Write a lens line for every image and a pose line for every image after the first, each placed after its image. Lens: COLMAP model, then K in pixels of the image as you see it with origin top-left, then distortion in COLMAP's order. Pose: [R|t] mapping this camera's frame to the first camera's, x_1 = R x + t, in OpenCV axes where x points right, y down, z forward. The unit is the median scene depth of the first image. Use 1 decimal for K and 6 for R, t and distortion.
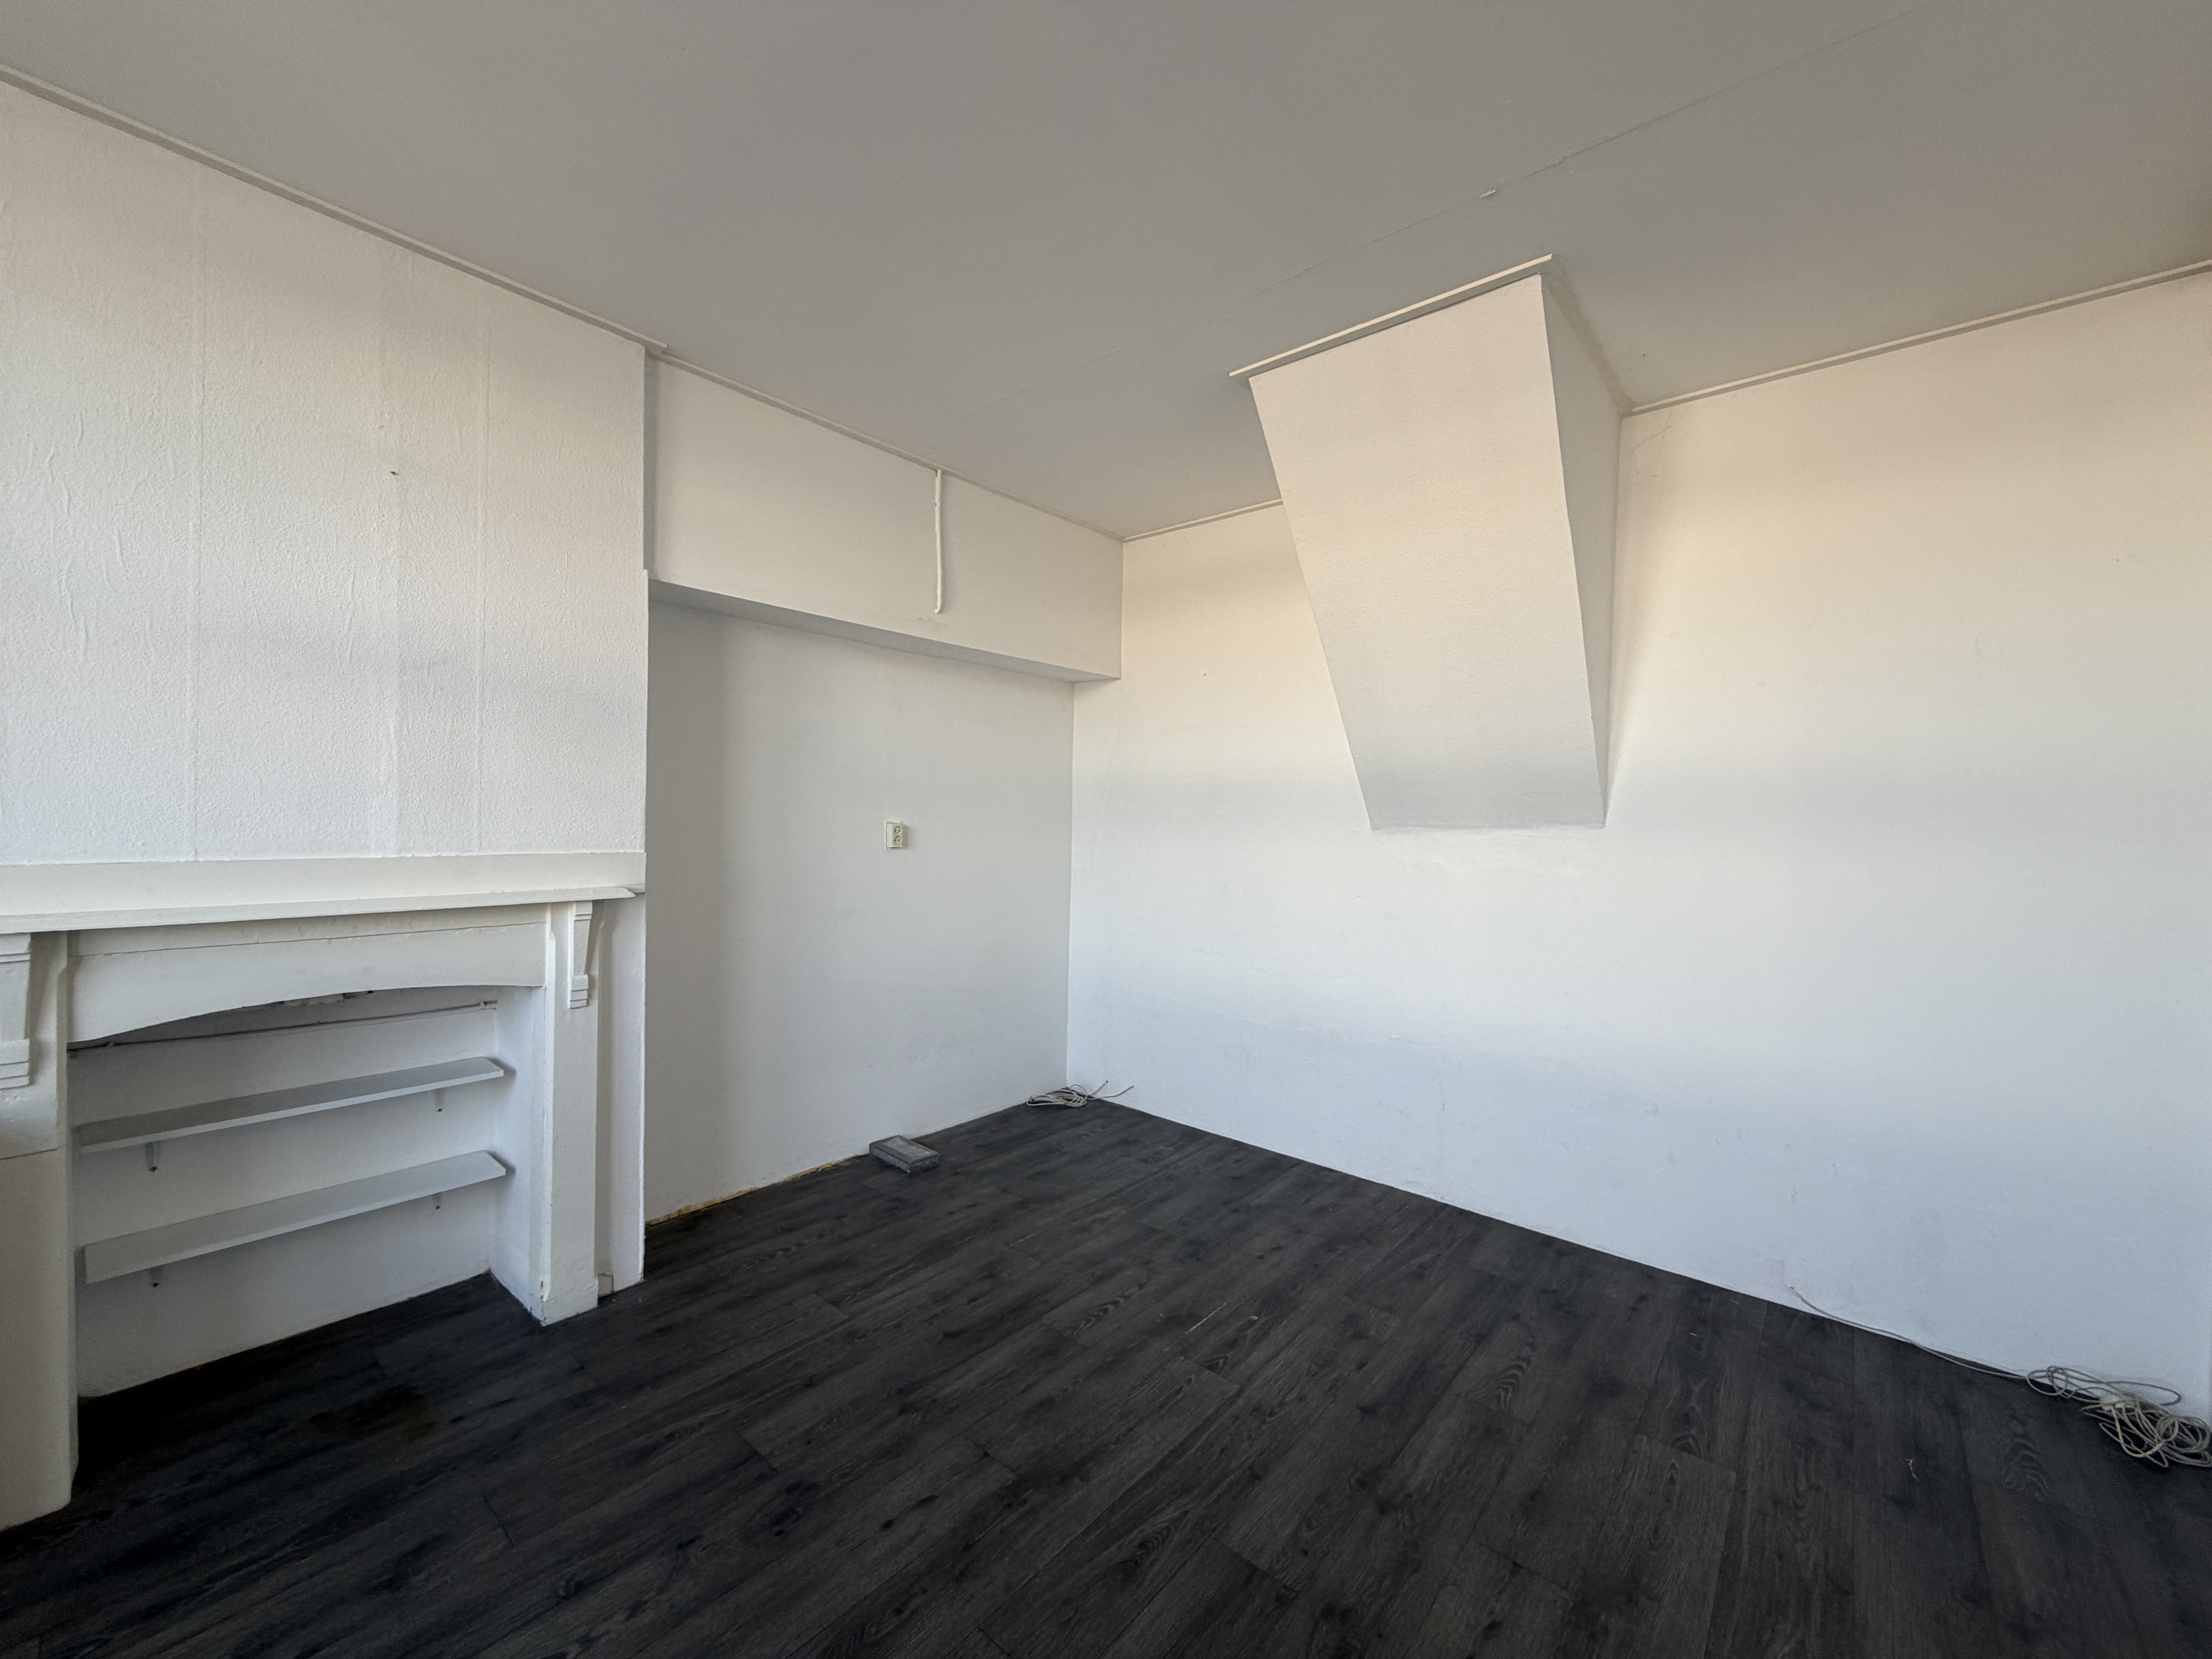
lens RADIAL K [[887.4, 0, 1101.5], [0, 887.4, 799.9], [0, 0, 1]] dist [0.000157, -0.000078]
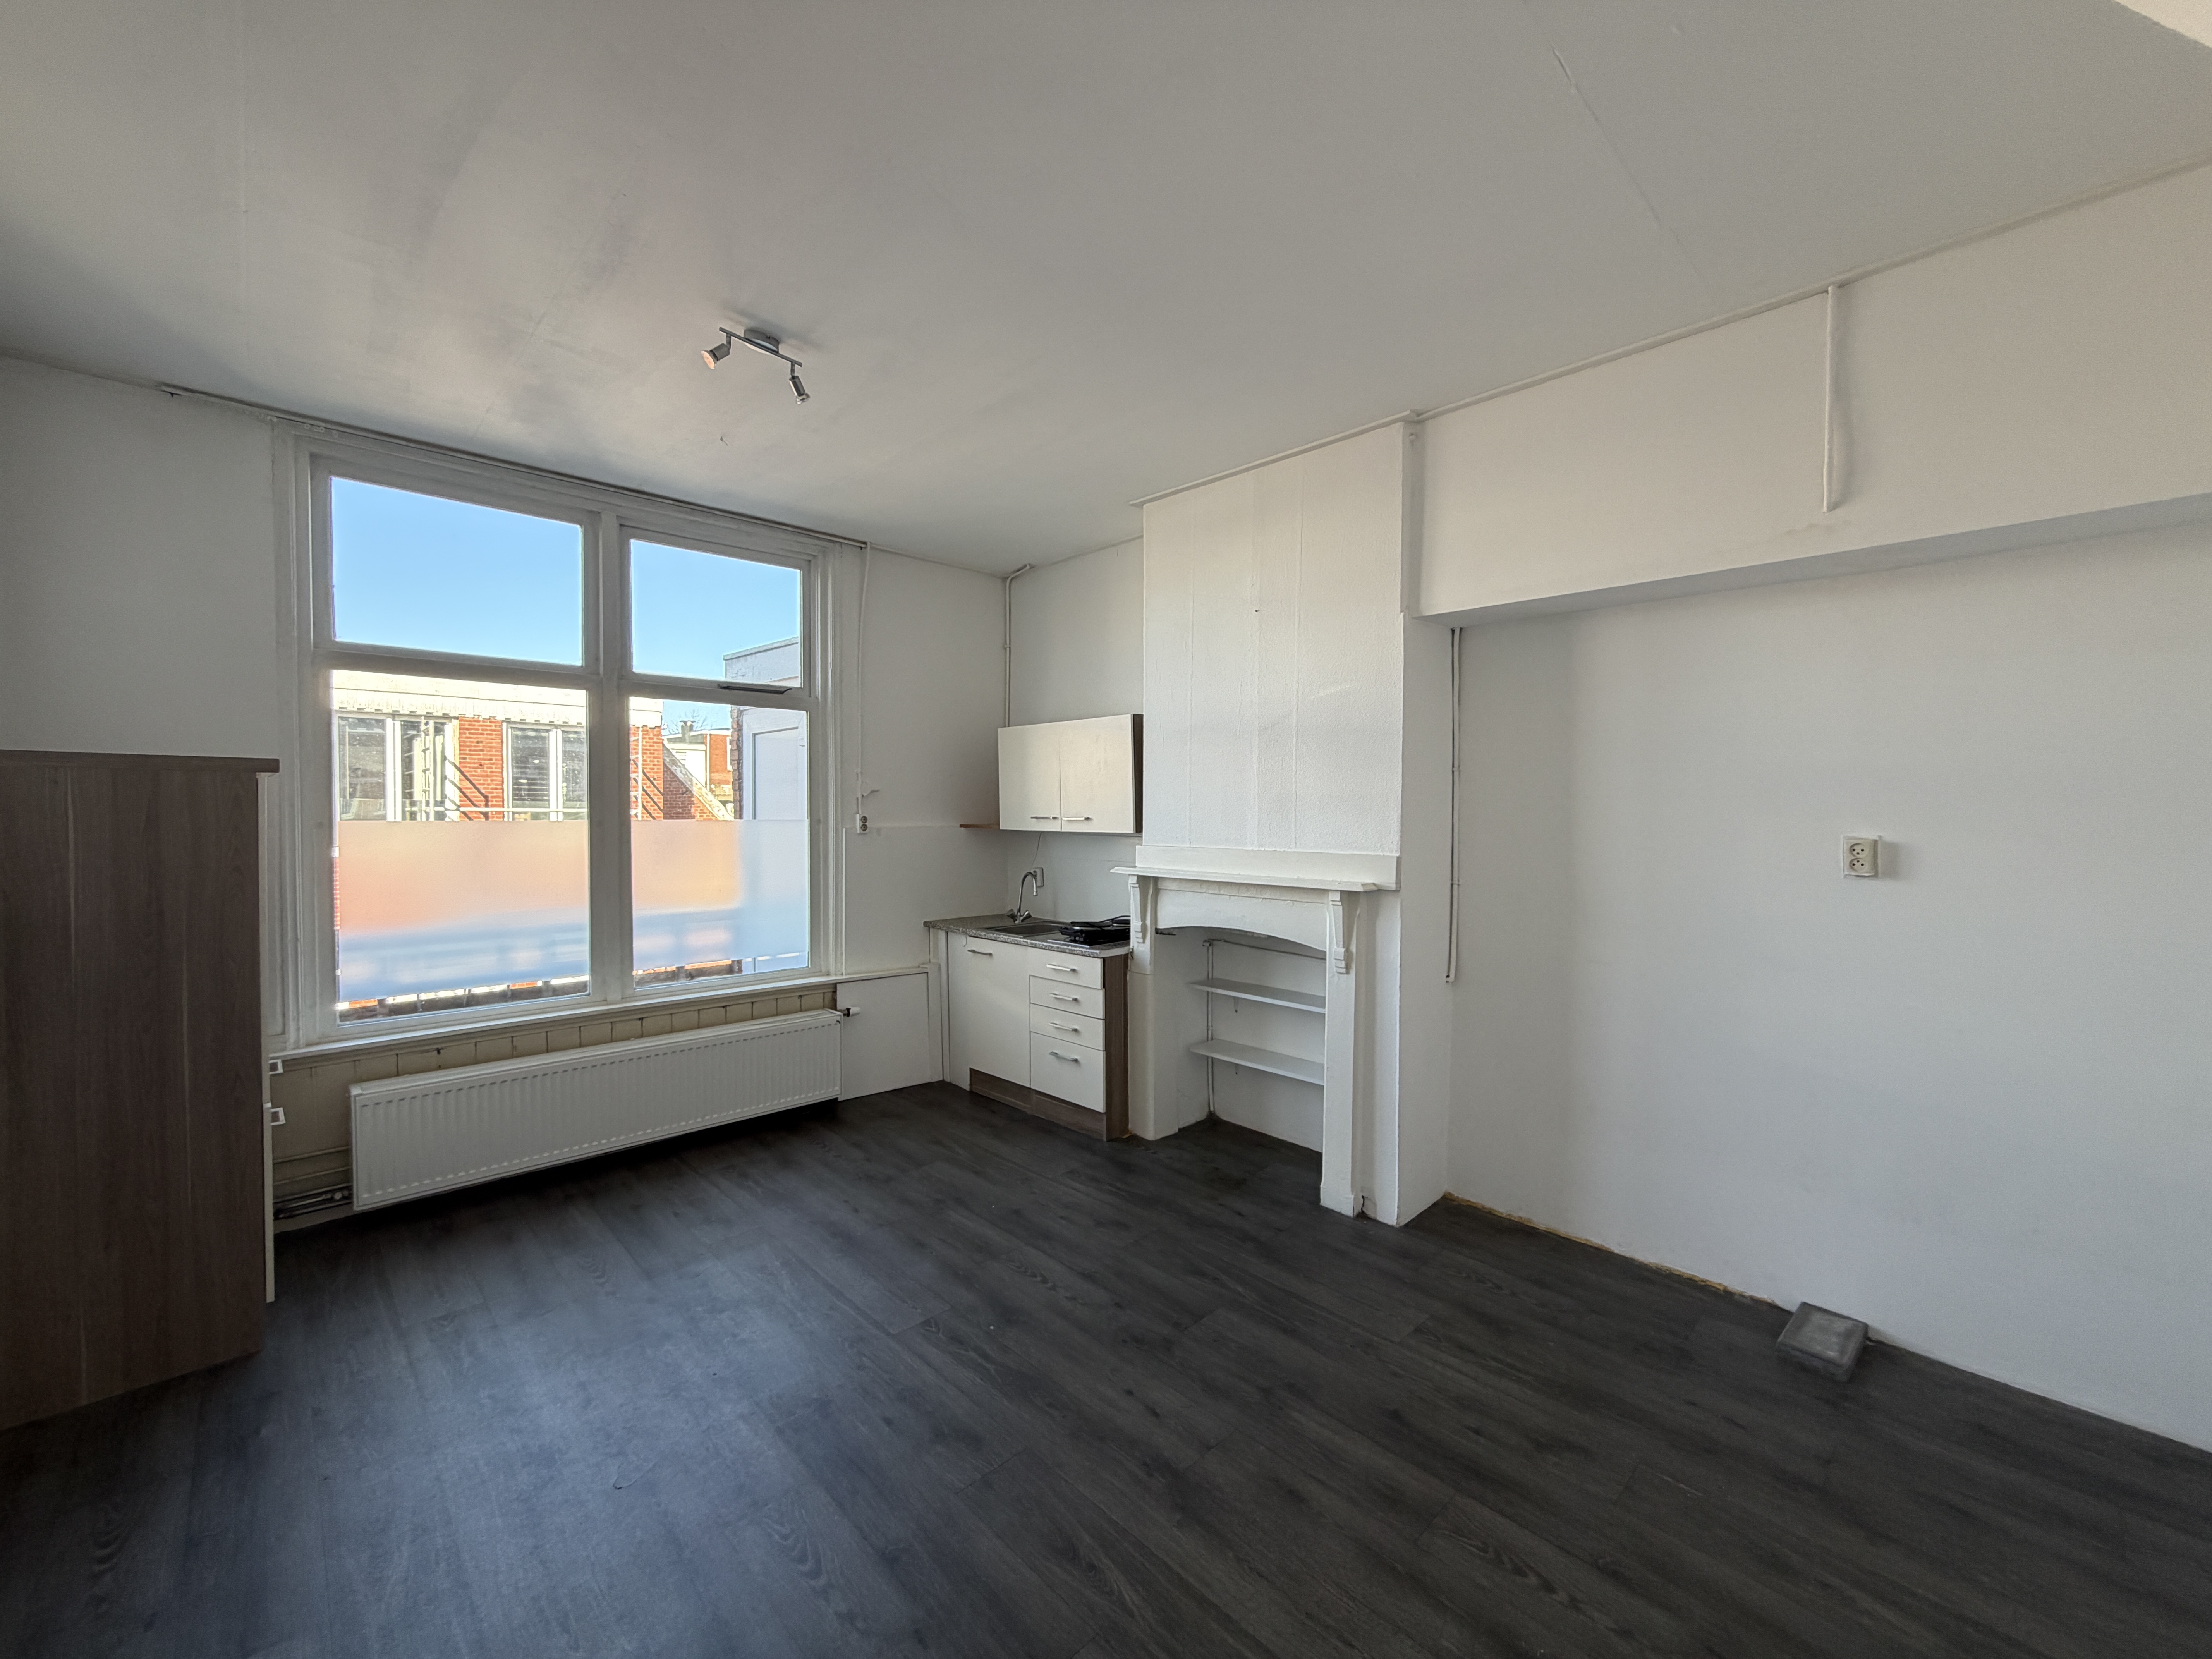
lens RADIAL K [[884.3, 0, 1103.7], [0, 884.3, 827.4], [0, 0, 1]] dist [-0.000058, -0.000023]
pose [[-0.098362, 0.007356, -0.995123, 0.797866], [0.009953, 0.999930, 0.006408, 0.010916], [0.995101, -0.009274, -0.098429, 0.878360]]
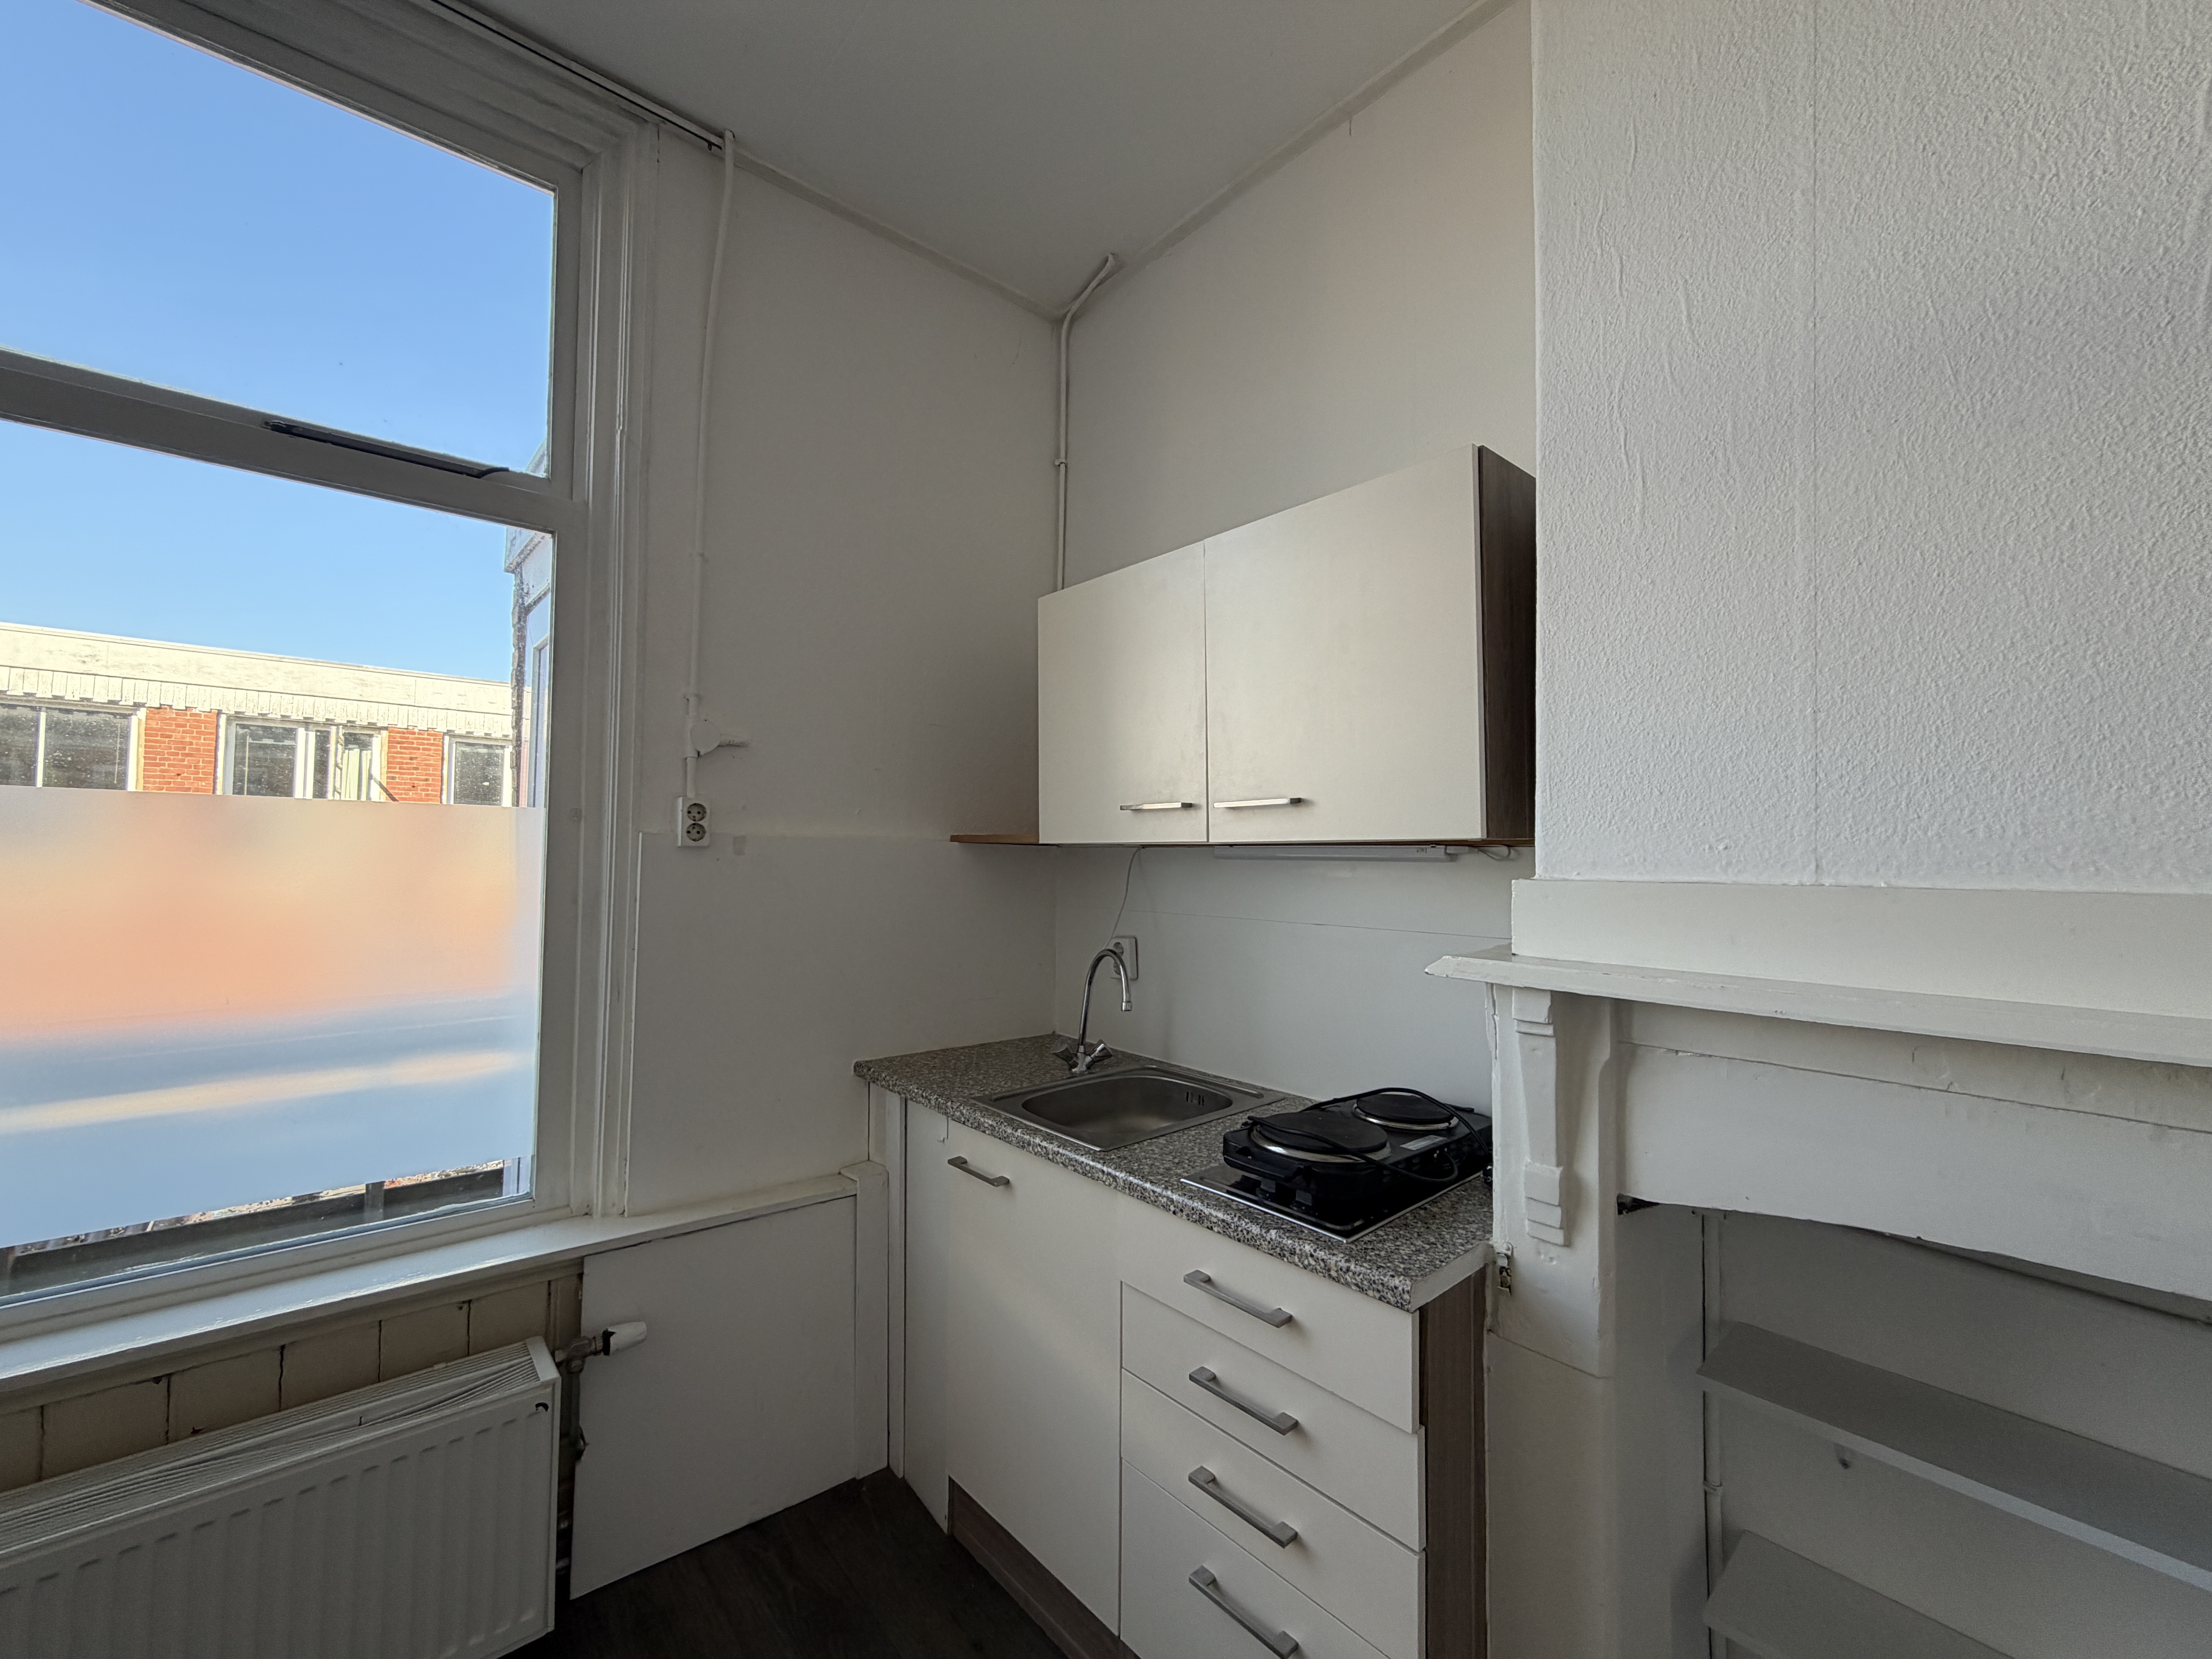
lens RADIAL K [[887.5, 0, 1106.5], [0, 887.5, 843.8], [0, 0, 1]] dist [-0.001205, -0.000135]
pose [[-0.146599, -0.032128, -0.988674, -0.441883], [-0.001228, 0.999478, -0.032297, 0.055321], [0.989195, -0.003521, -0.146562, 0.613648]]
